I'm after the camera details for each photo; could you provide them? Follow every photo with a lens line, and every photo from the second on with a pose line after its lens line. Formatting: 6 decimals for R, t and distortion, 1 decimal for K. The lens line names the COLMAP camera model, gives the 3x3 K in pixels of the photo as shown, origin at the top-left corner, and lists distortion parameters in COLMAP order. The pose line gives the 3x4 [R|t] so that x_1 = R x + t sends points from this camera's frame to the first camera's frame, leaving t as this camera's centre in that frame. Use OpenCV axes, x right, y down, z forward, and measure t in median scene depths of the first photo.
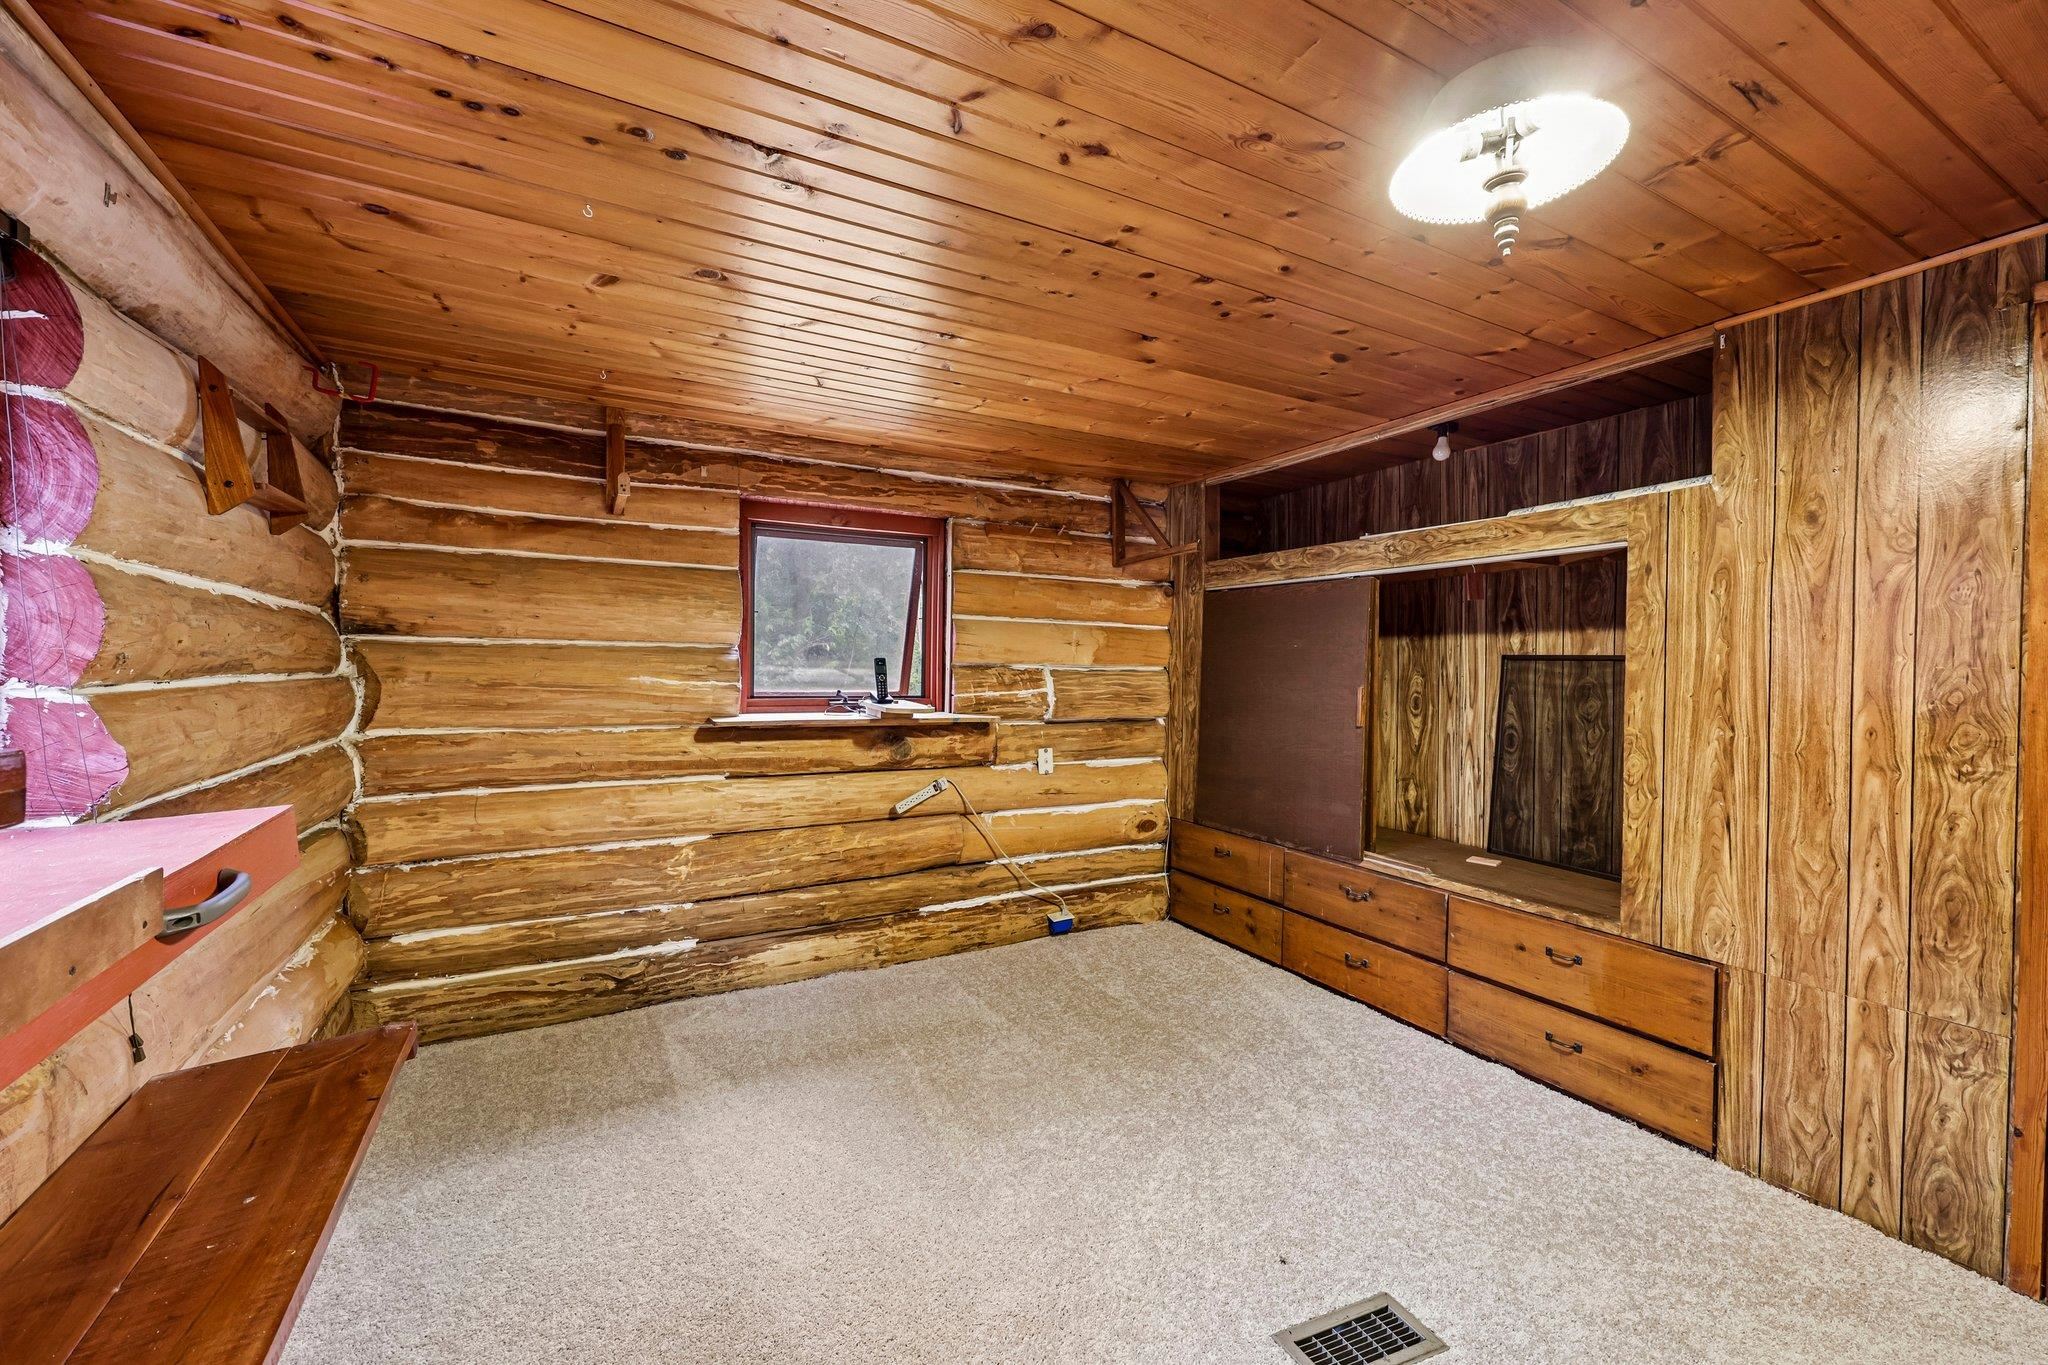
lens RADIAL K [[821.3, 0, 1024.0], [0, 821.3, 683.2], [0, 0, 1]] dist [-0.001469, 0.000314]
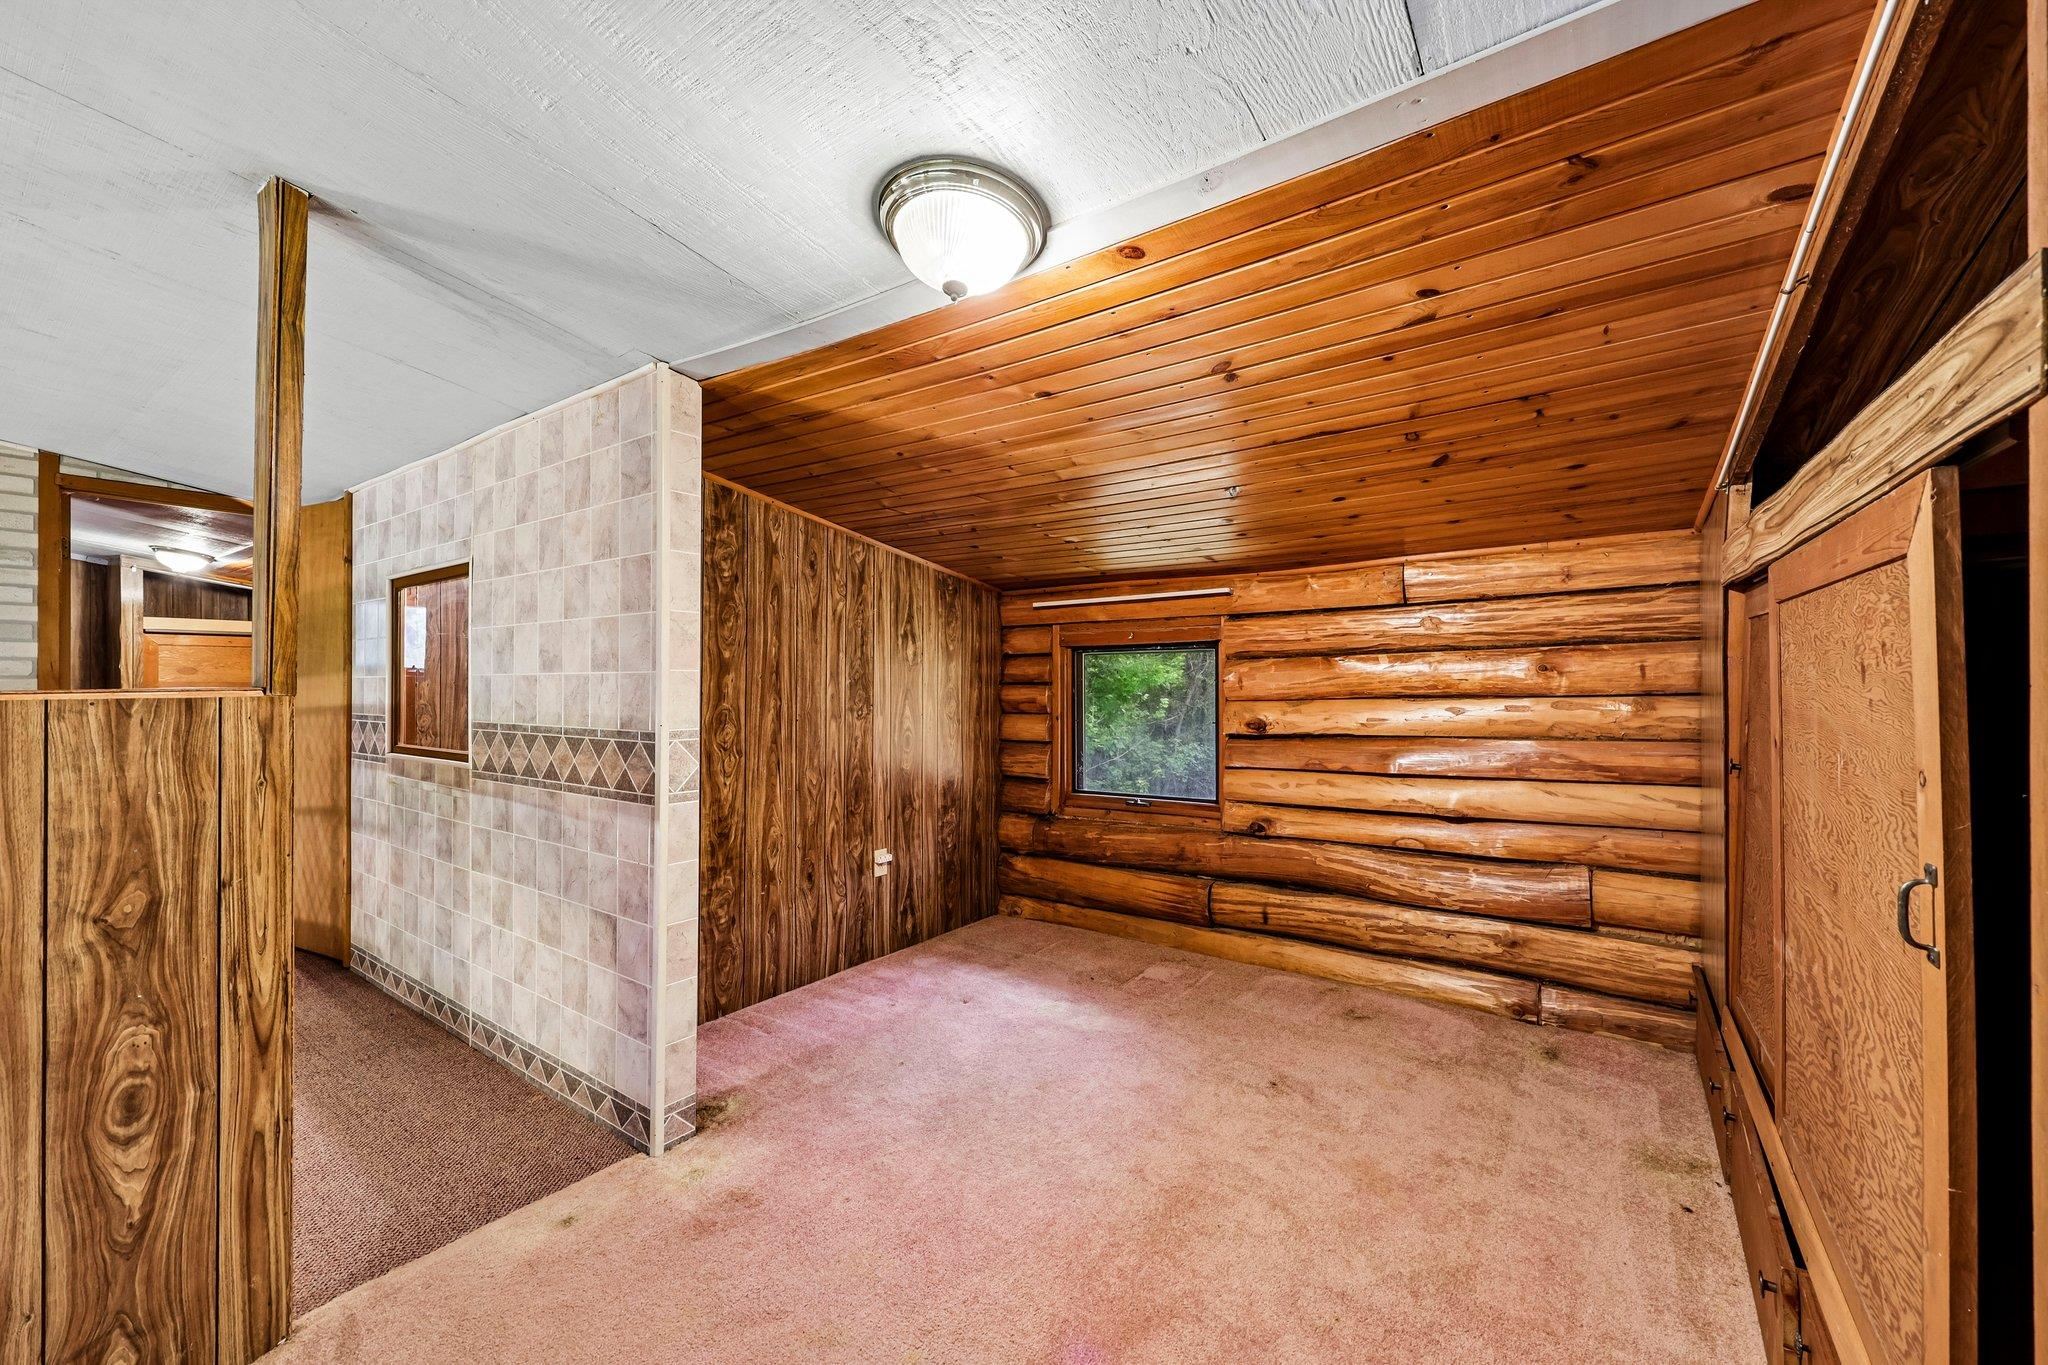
lens RADIAL K [[821.3, 0, 1023.5], [0, 821.3, 679.9], [0, 0, 1]] dist [-0.001469, 0.000314]
pose [[-0.436477, 0.001763, 0.899714, -0.593536], [0.011423, 0.999928, 0.003583, 0.019959], [-0.899643, 0.011841, -0.436466, 1.183324]]
